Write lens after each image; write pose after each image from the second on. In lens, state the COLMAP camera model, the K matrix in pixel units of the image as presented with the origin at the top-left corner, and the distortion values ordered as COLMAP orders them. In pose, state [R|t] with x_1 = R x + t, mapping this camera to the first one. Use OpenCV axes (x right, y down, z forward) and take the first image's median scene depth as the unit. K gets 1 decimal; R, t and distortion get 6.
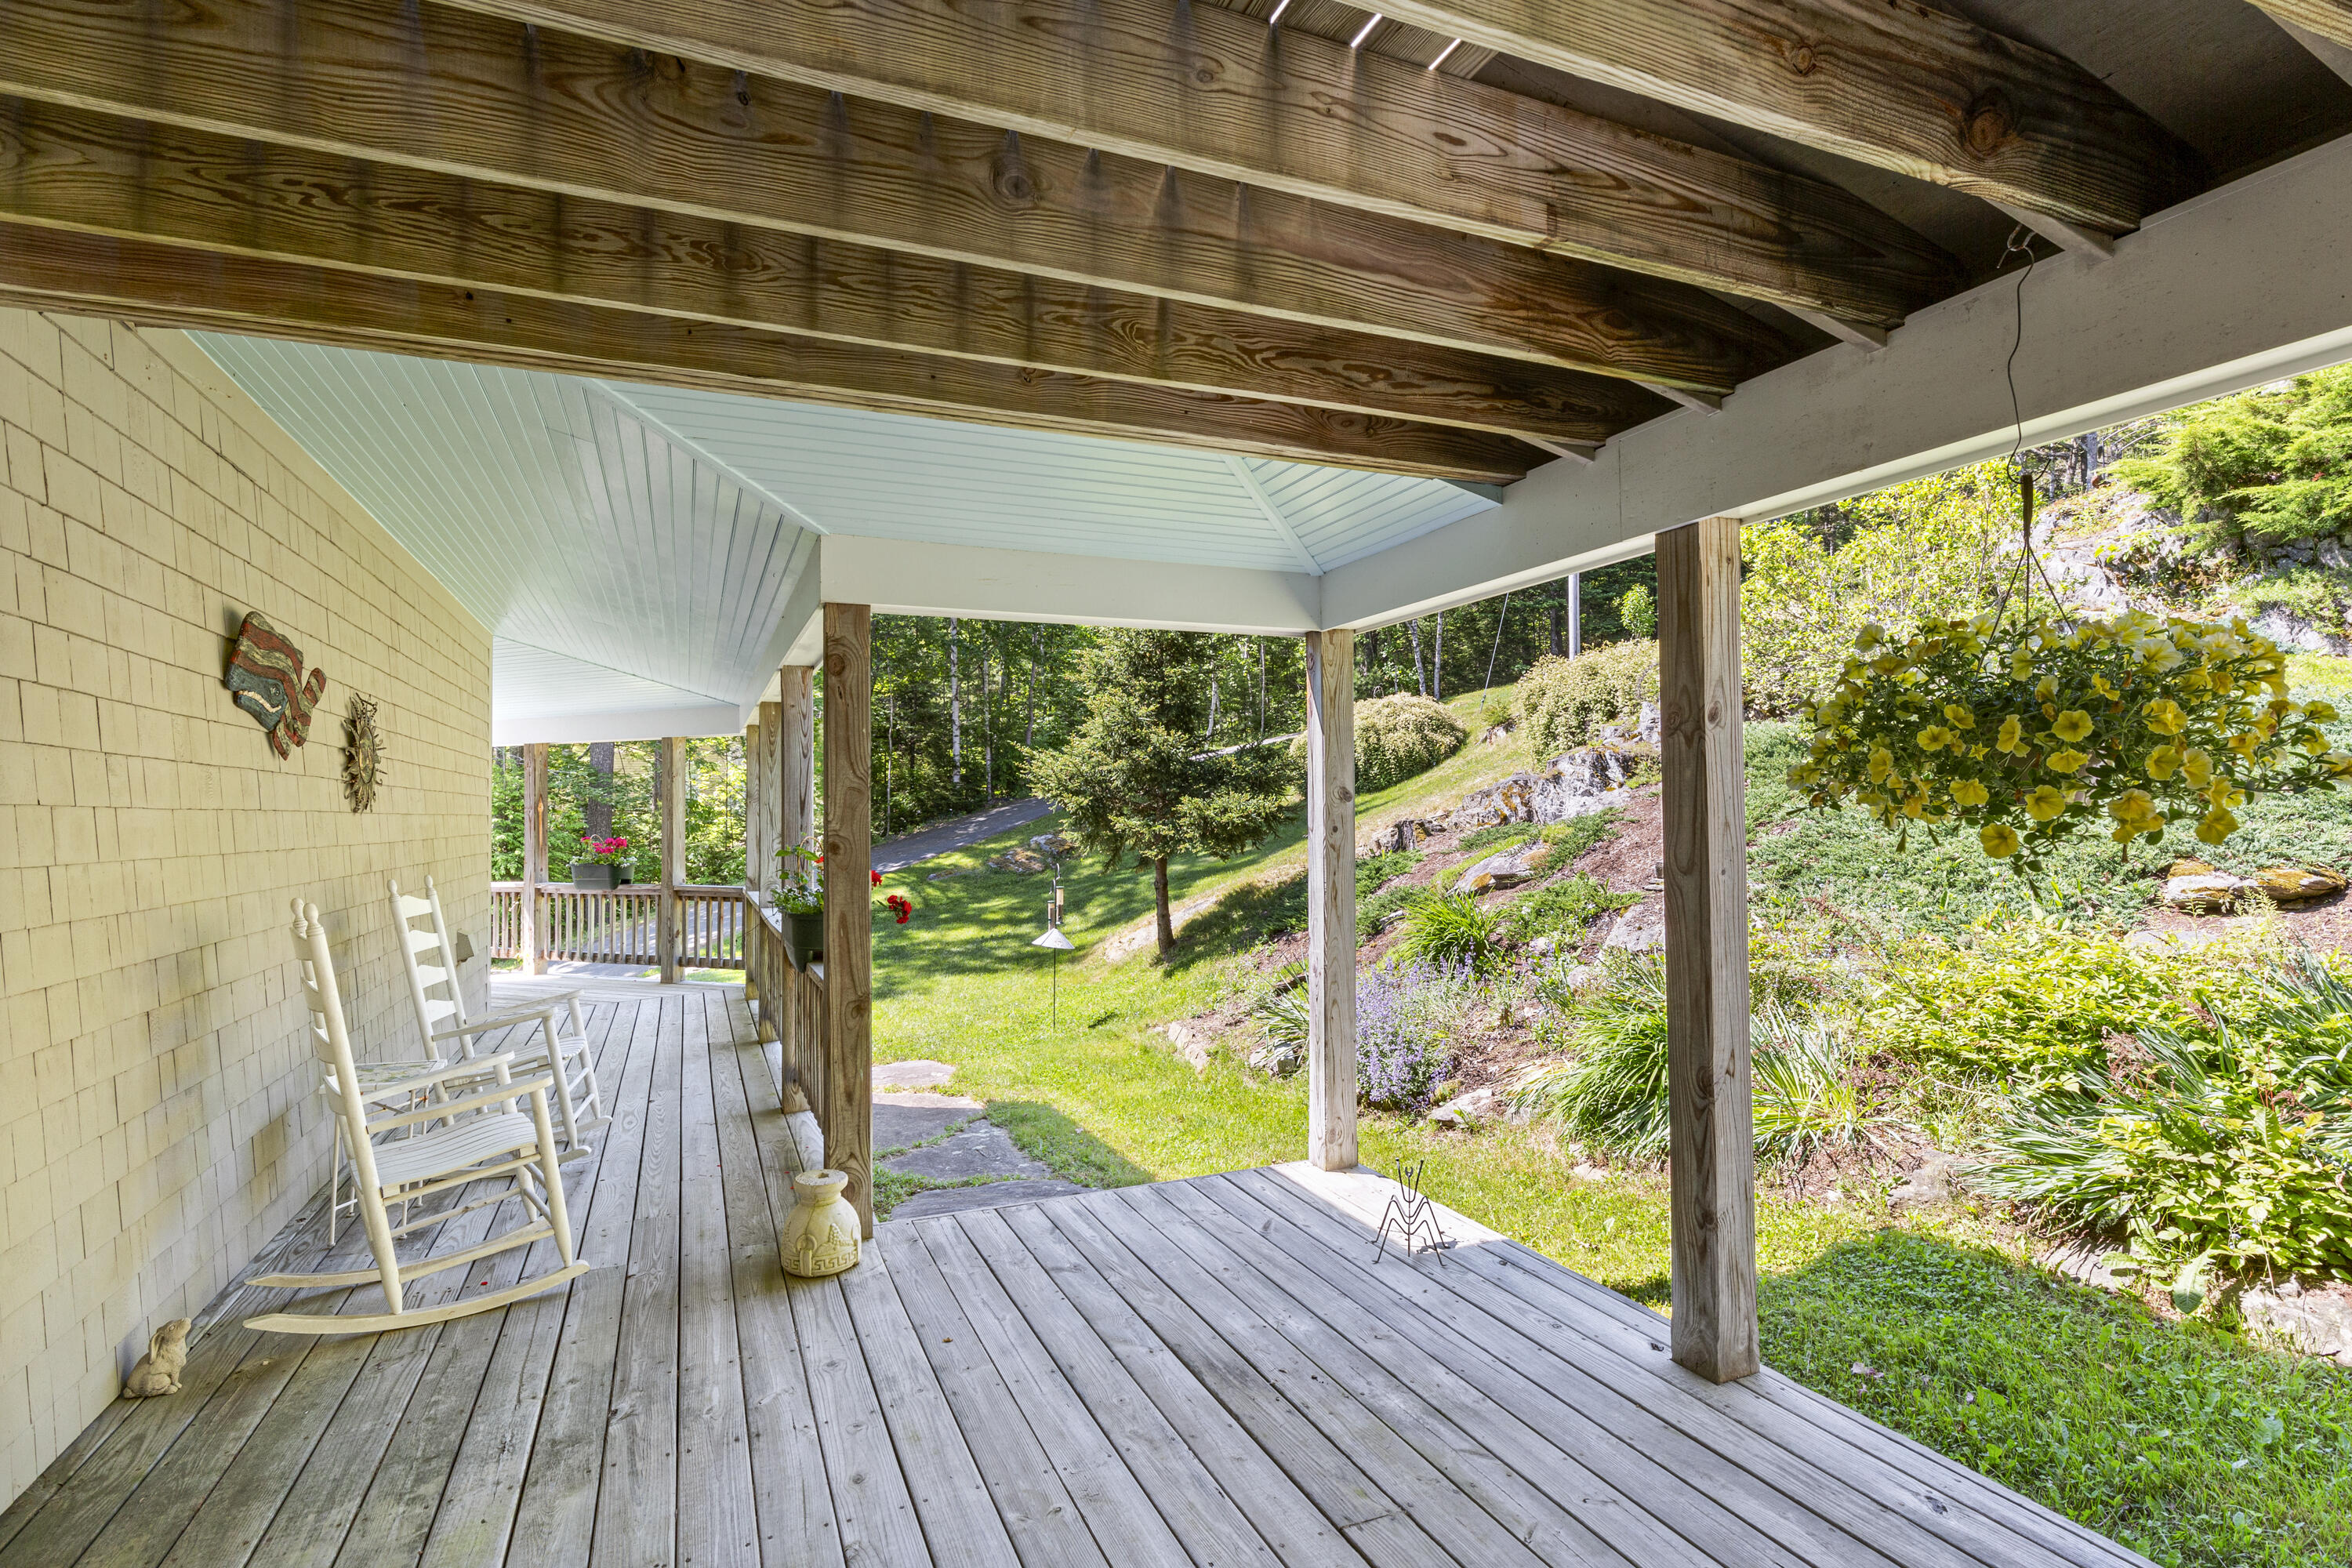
lens RADIAL K [[1149.1, 0, 1175.9], [0, 1149.1, 787.0], [0, 0, 1]] dist [0.000056, 0.000611]
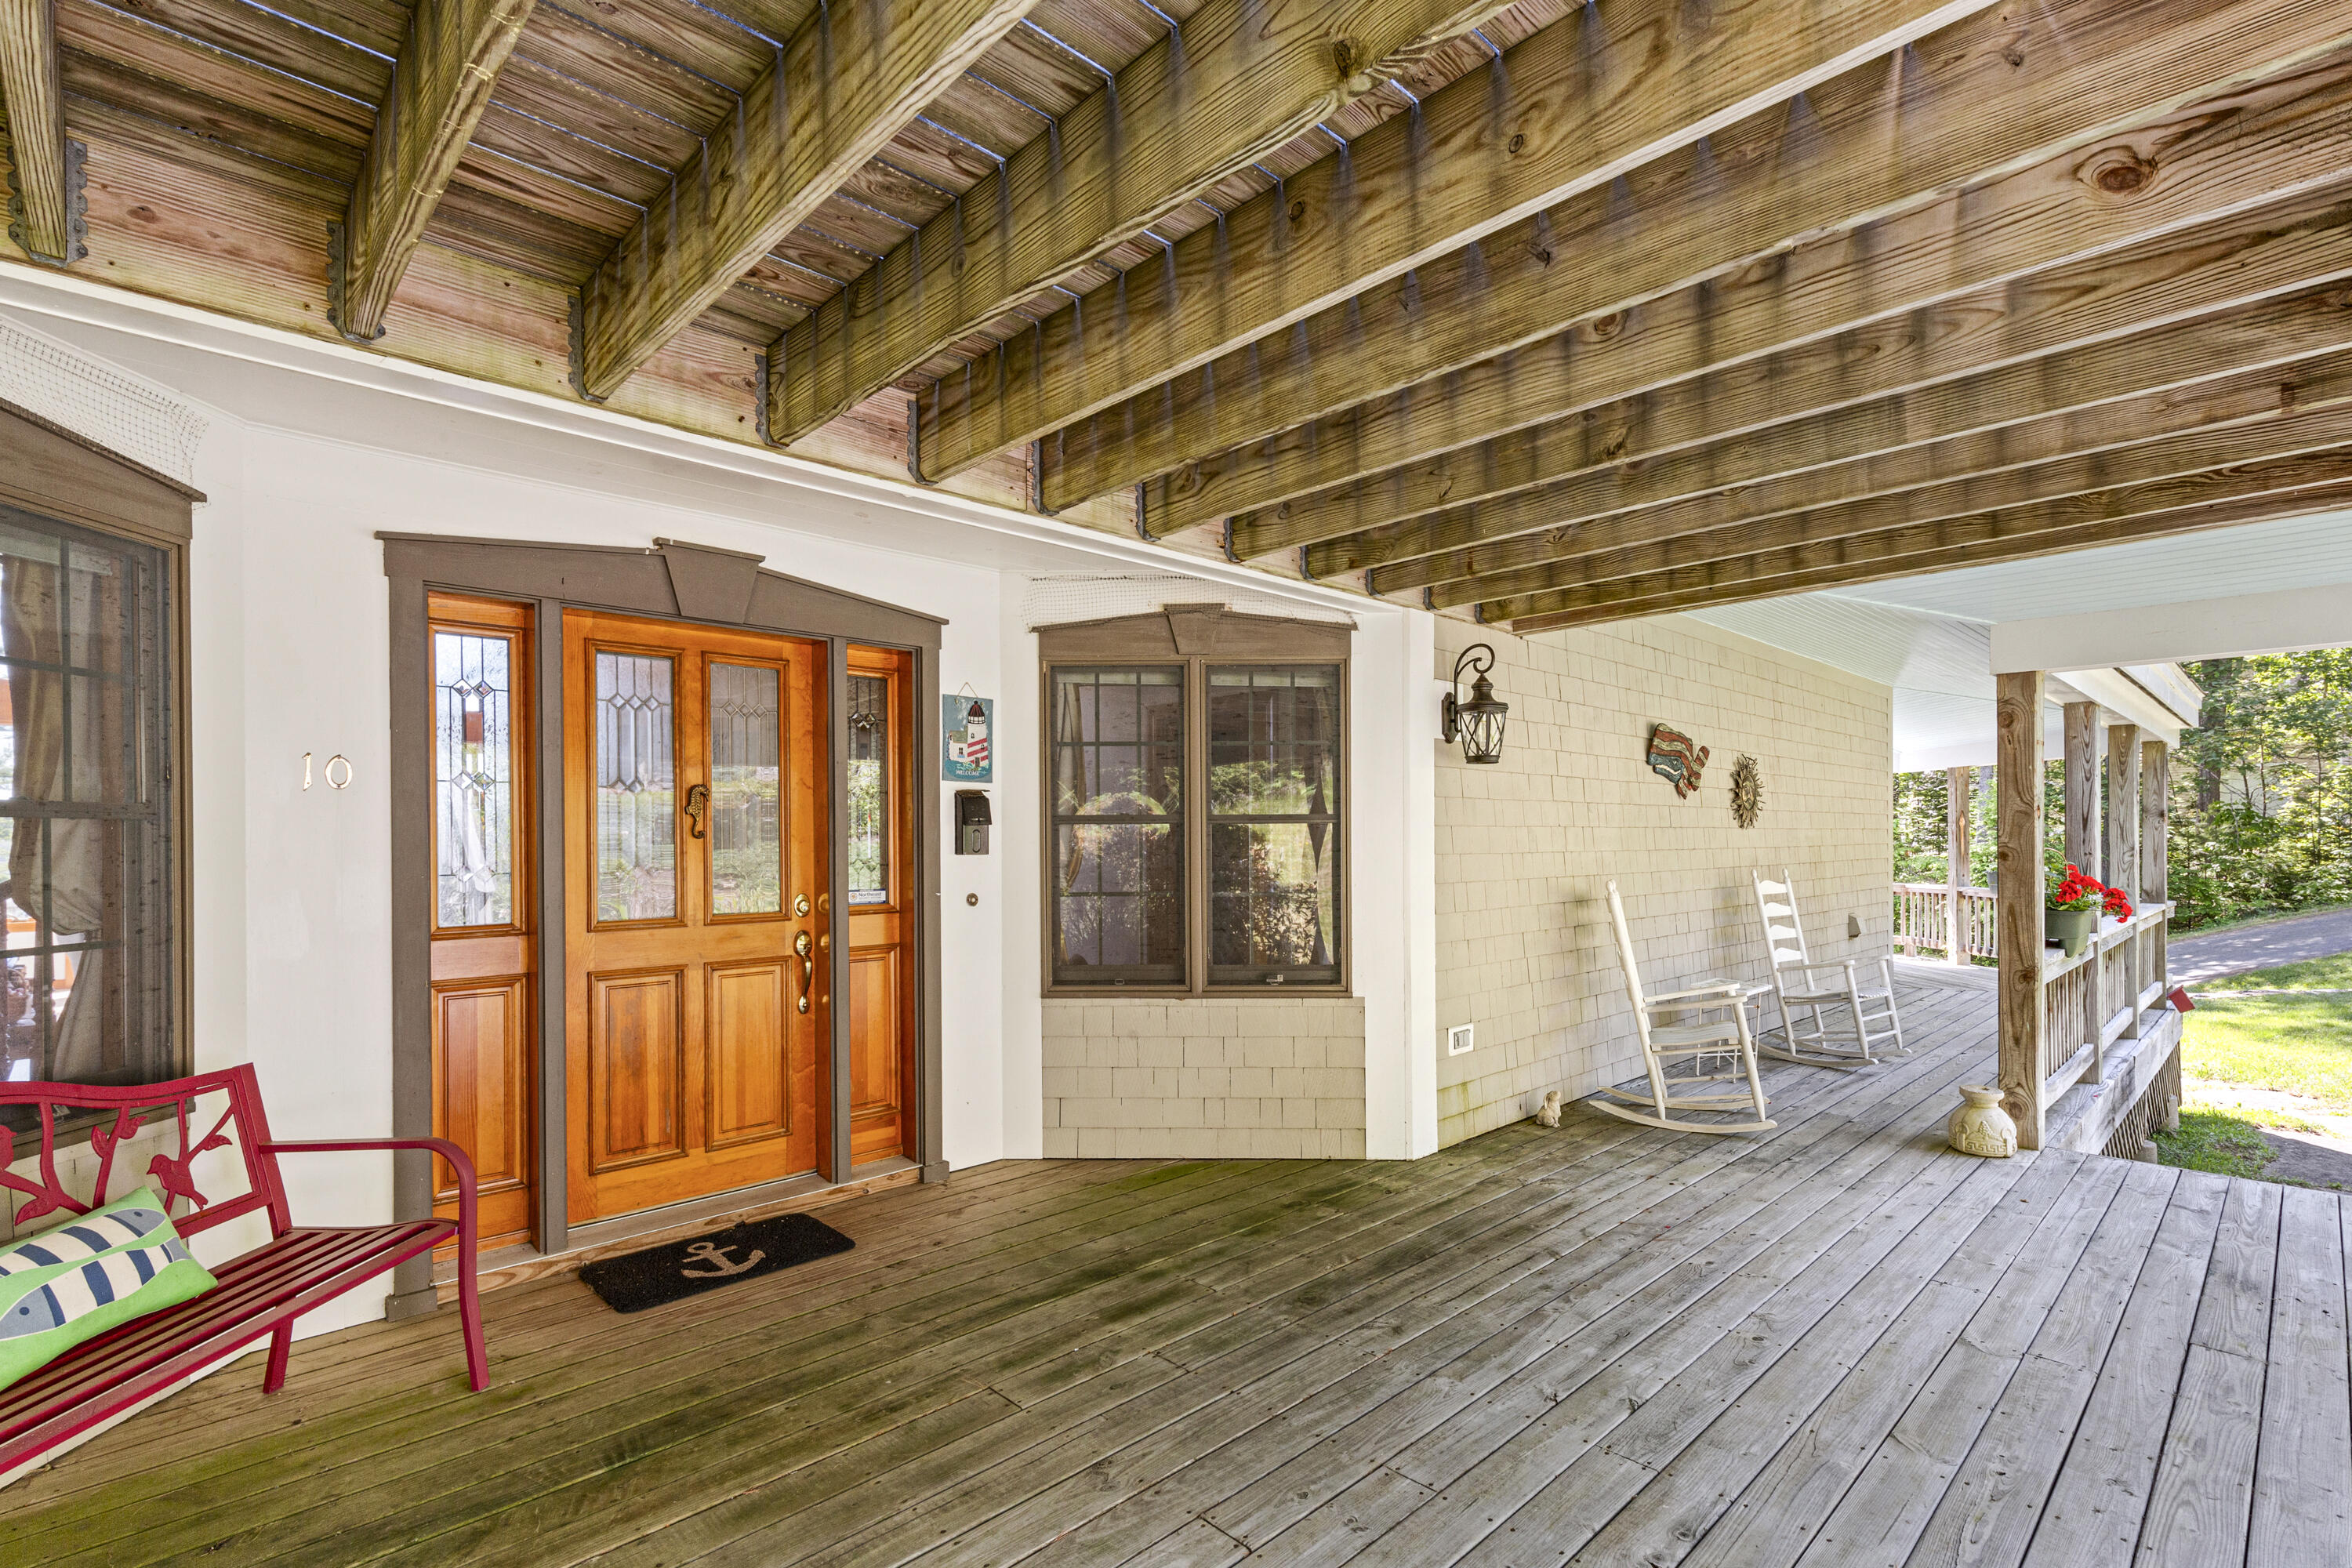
lens RADIAL K [[1083.5, 0, 1175.5], [0, 1083.5, 830.3], [0, 0, 1]] dist [-0.000453, -0.000022]
pose [[0.349172, 0.003113, -0.937054, 0.562675], [0.022887, 0.999668, 0.011850, -0.014101], [0.936779, -0.025584, 0.348984, -0.360185]]
